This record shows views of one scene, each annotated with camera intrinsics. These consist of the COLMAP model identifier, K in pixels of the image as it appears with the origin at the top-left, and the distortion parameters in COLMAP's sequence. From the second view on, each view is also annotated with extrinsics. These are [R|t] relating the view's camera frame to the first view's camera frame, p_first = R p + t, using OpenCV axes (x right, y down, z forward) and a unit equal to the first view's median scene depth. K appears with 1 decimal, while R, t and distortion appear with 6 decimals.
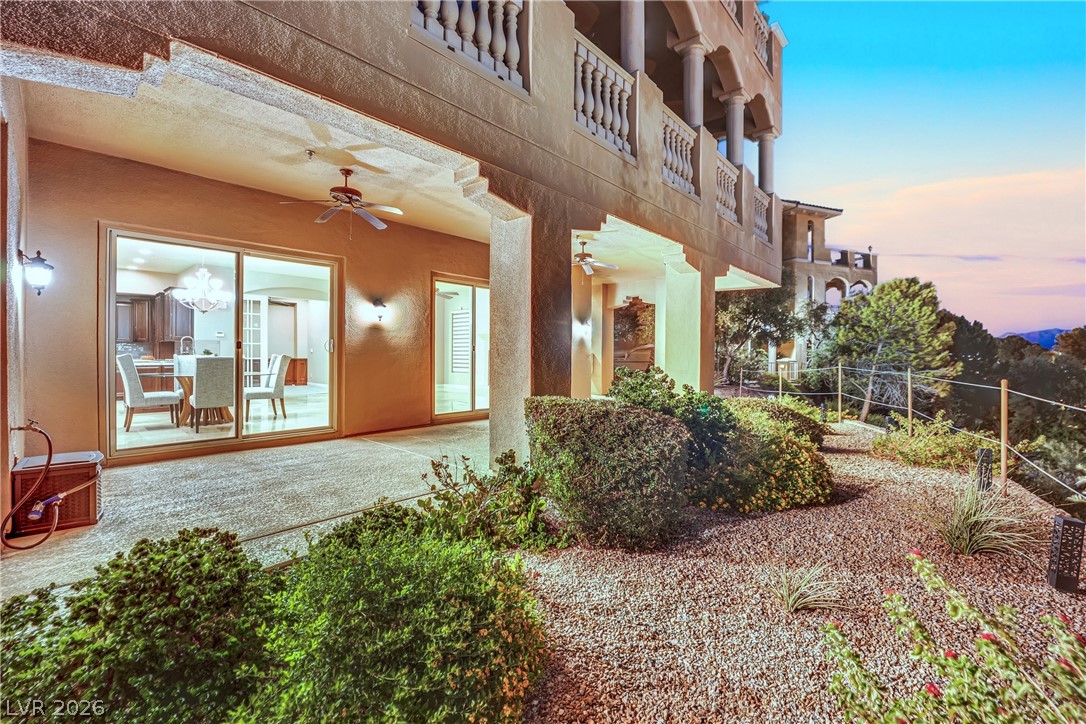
lens RADIAL K [[486.3, 0, 532.4], [0, 486.3, 352.8], [0, 0, 1]] dist [-0.001869, -0.000322]
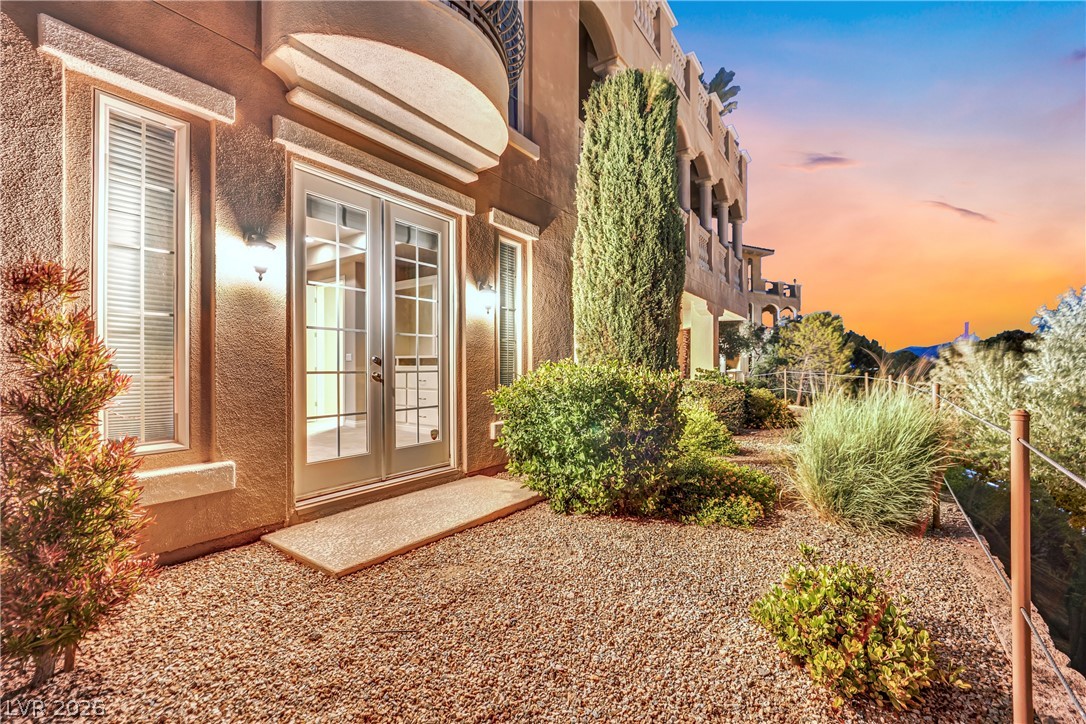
lens RADIAL K [[460.6, 0, 543.0], [0, 460.6, 362.0], [0, 0, 1]] dist [0.000028, -0.000240]
pose [[0.993848, -0.002169, 0.110731, -0.220429], [0.003256, 0.999948, -0.009642, 0.006550], [-0.110705, 0.009944, 0.993804, -0.280536]]
